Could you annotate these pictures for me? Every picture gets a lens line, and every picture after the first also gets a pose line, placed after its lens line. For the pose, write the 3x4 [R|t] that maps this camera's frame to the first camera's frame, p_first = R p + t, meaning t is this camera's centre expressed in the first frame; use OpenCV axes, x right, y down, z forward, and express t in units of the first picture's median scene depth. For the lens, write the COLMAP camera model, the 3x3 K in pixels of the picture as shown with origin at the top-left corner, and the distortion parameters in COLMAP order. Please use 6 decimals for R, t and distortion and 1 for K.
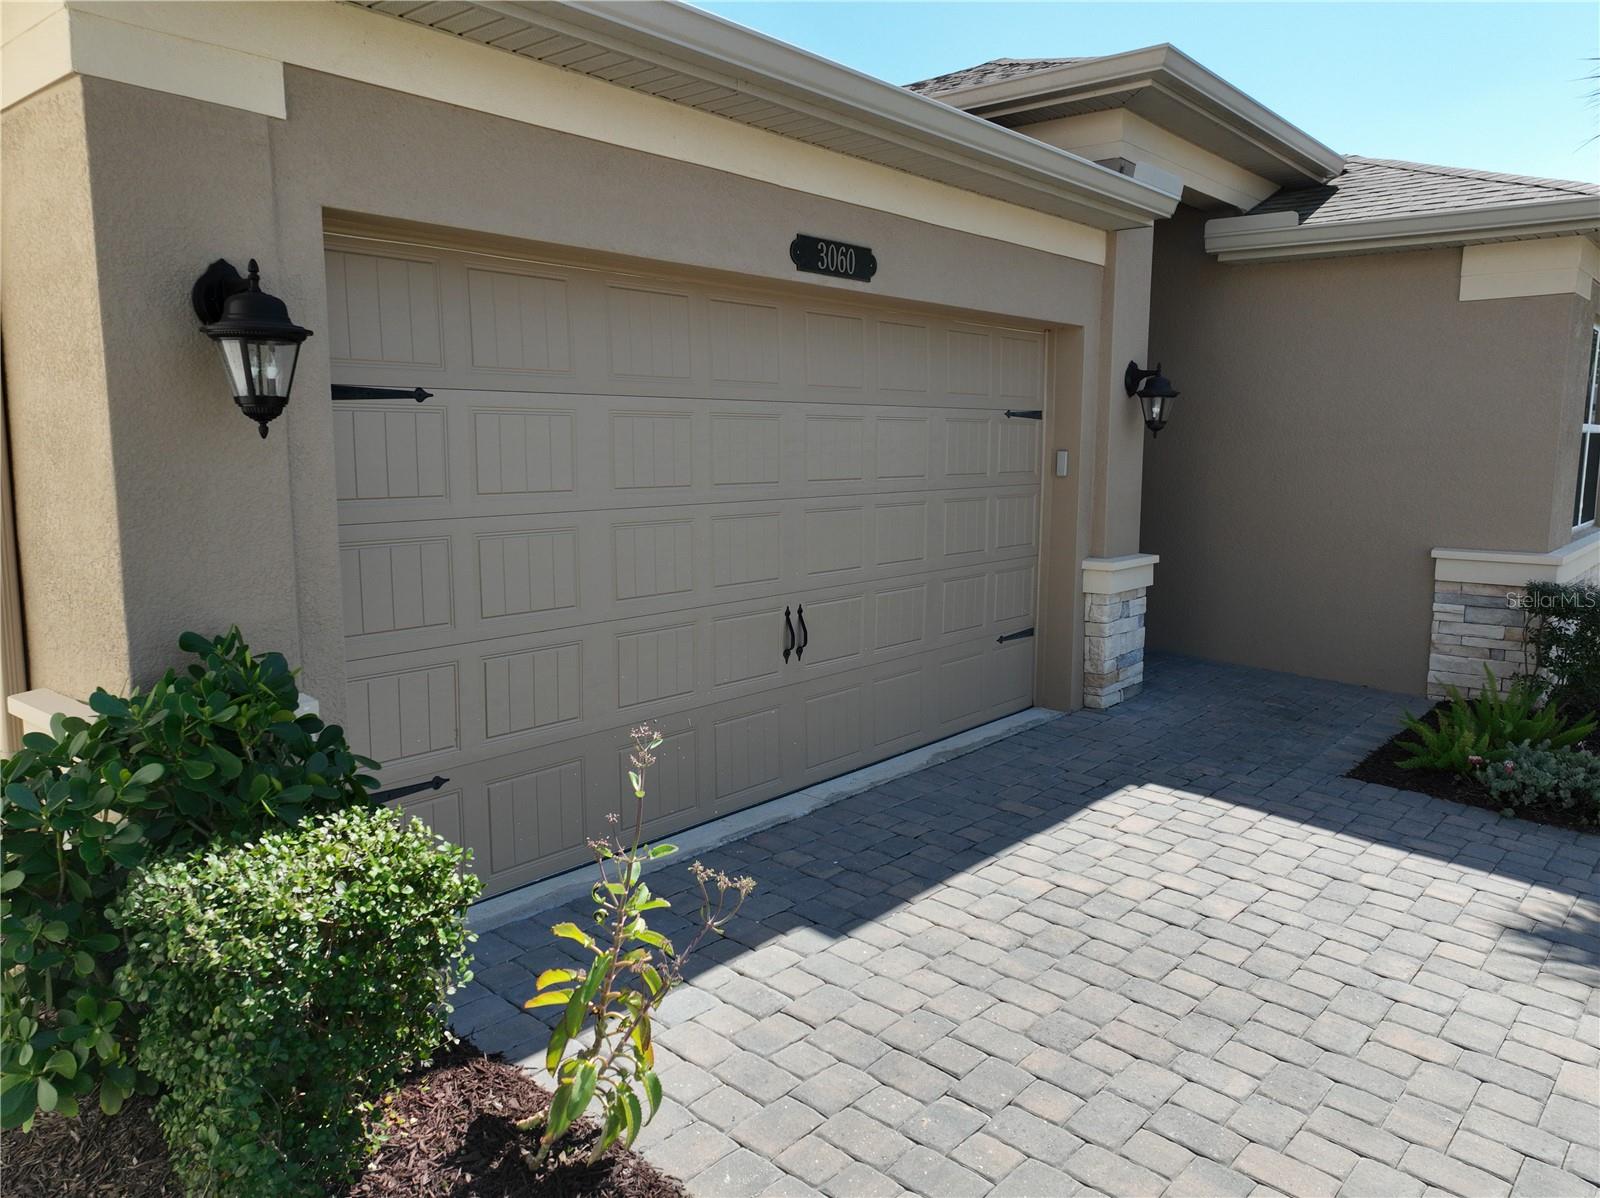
lens RADIAL K [[1158.4, 0, 807.9], [0, 1158.4, 599.5], [0, 0, 1]] dist [-0.007573, 0.029083]
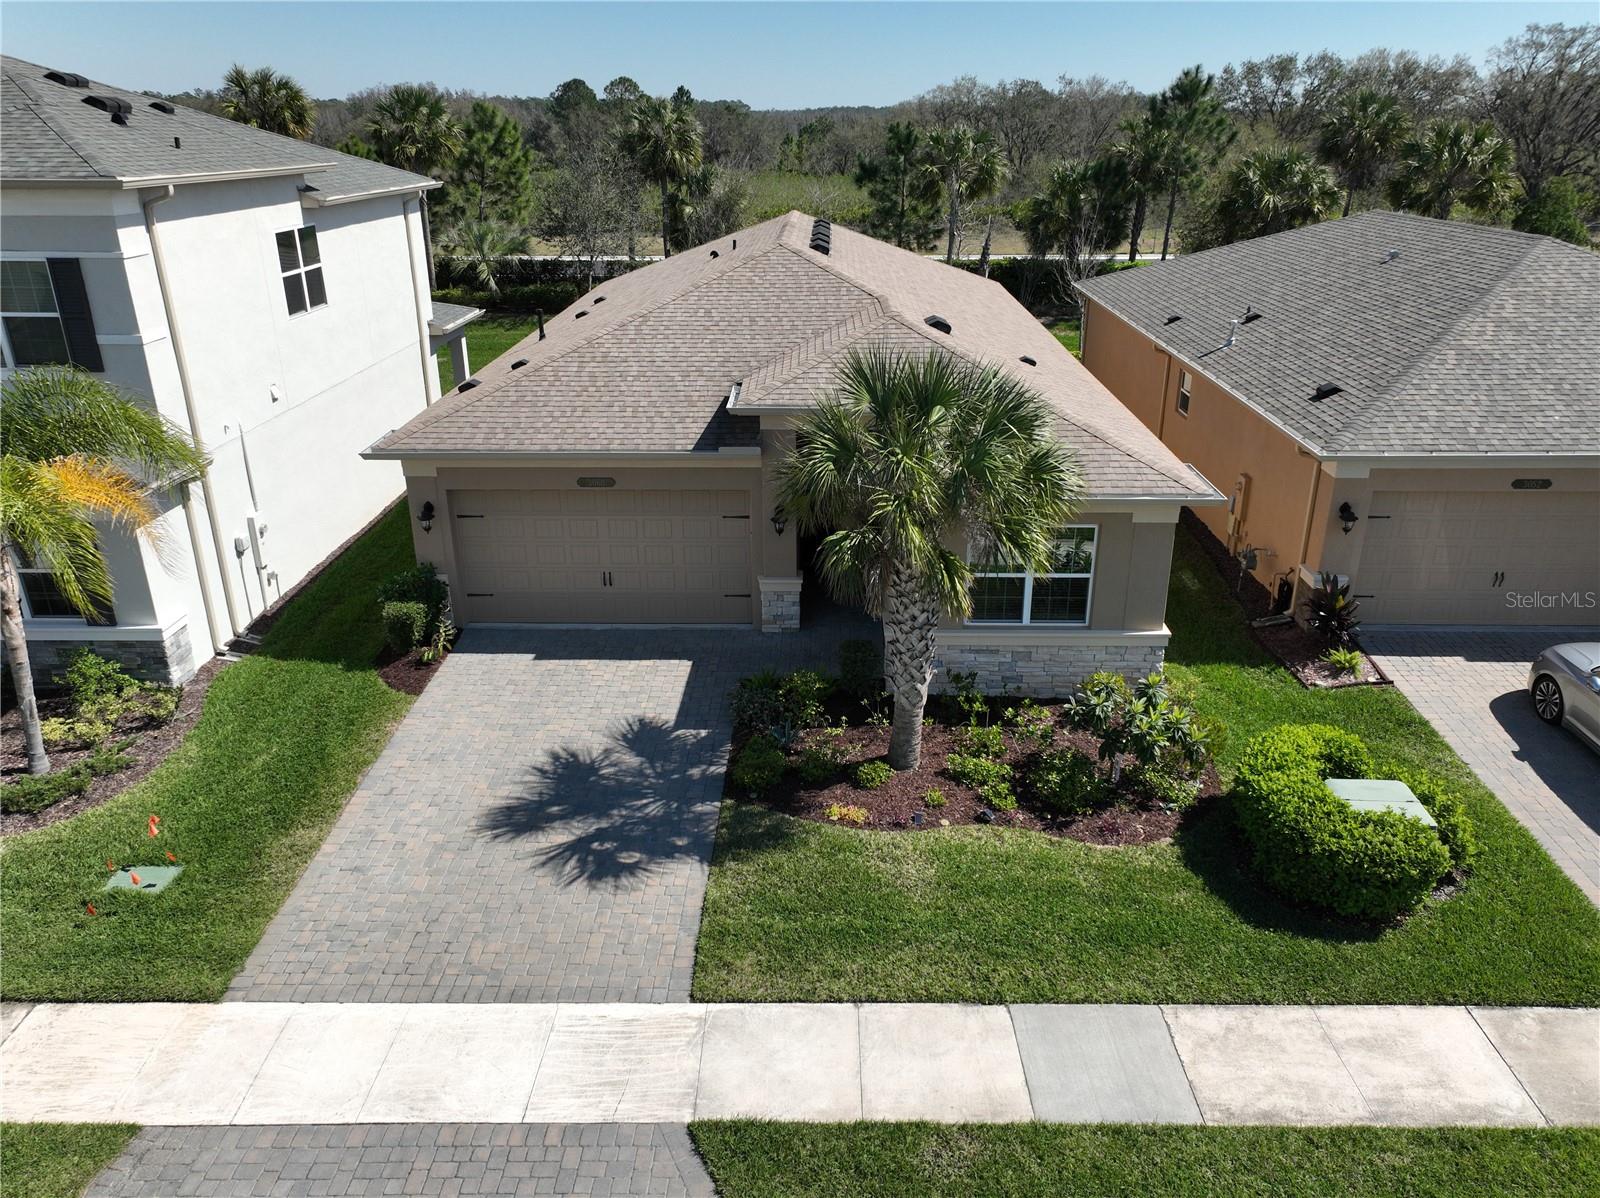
lens RADIAL K [[1158.4, 0, 807.9], [0, 1158.4, 599.5], [0, 0, 1]] dist [-0.007573, 0.029083]
pose [[0.630693, 0.287606, -0.720770, 2.840987], [-0.101988, 0.951451, 0.290412, -0.966596], [0.769302, -0.109651, 0.629406, -0.698095]]
